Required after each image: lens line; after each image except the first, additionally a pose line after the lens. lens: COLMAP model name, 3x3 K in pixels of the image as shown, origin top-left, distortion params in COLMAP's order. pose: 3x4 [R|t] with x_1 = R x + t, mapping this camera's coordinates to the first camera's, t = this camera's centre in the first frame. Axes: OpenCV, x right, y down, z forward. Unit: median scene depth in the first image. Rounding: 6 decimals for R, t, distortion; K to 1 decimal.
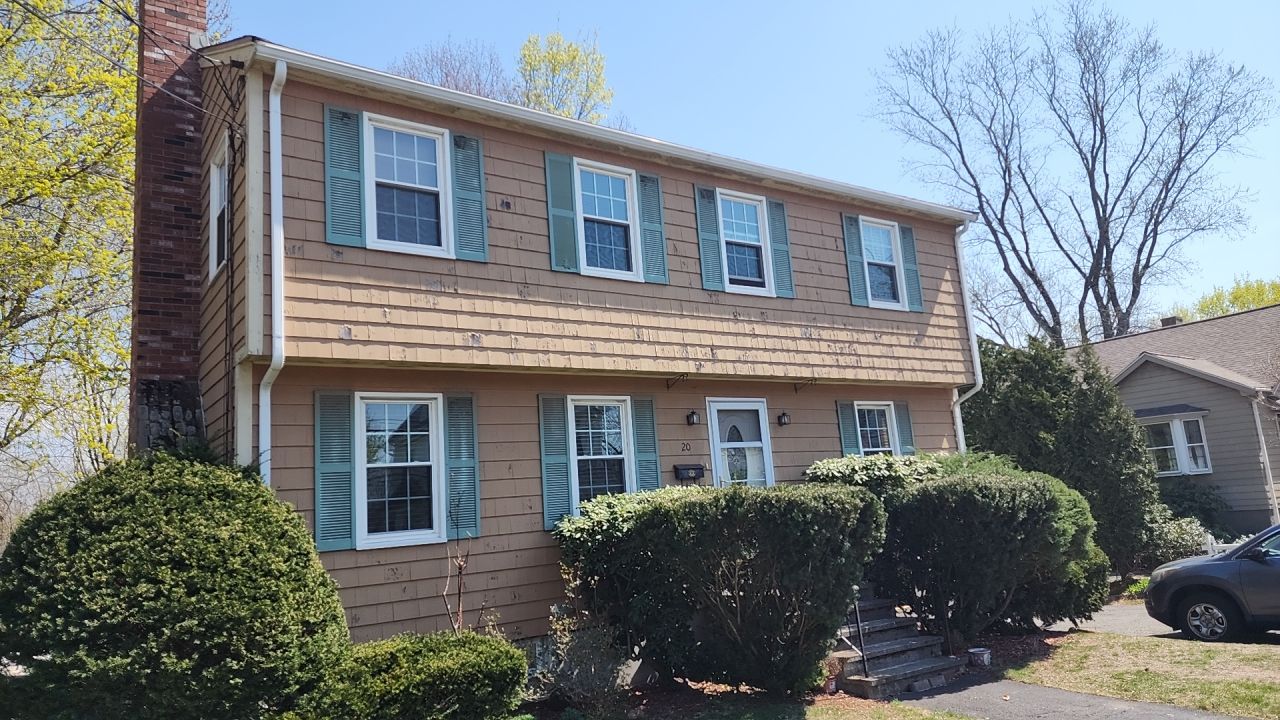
lens RADIAL K [[848.4, 0, 646.6], [0, 848.4, 354.4], [0, 0, 1]] dist [0.100026, -0.104476]
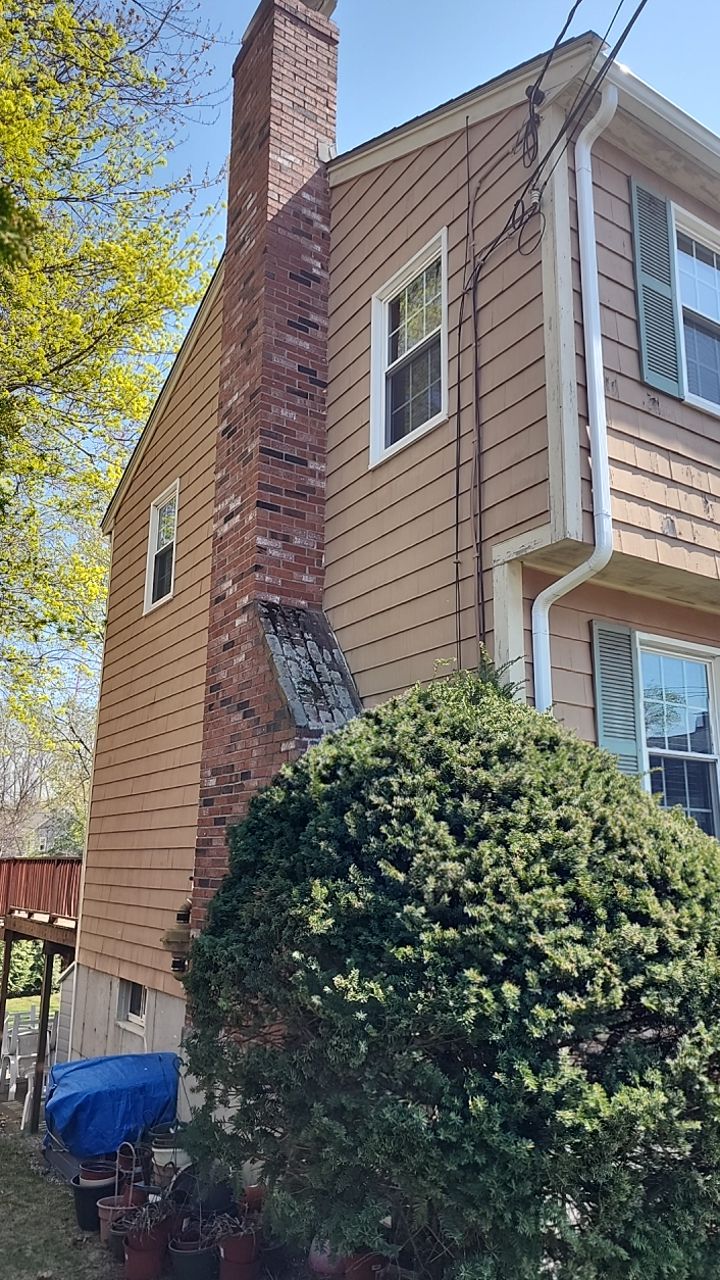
lens RADIAL K [[872.2, 0, 360.0], [0, 872.2, 640.0], [0, 0, 1]] dist [0.094718, -0.128143]
pose [[0.995934, 0.071252, -0.055125, -0.453604], [-0.074634, 0.995287, -0.061923, 0.095031], [0.050453, 0.065786, 0.996557, 0.313917]]
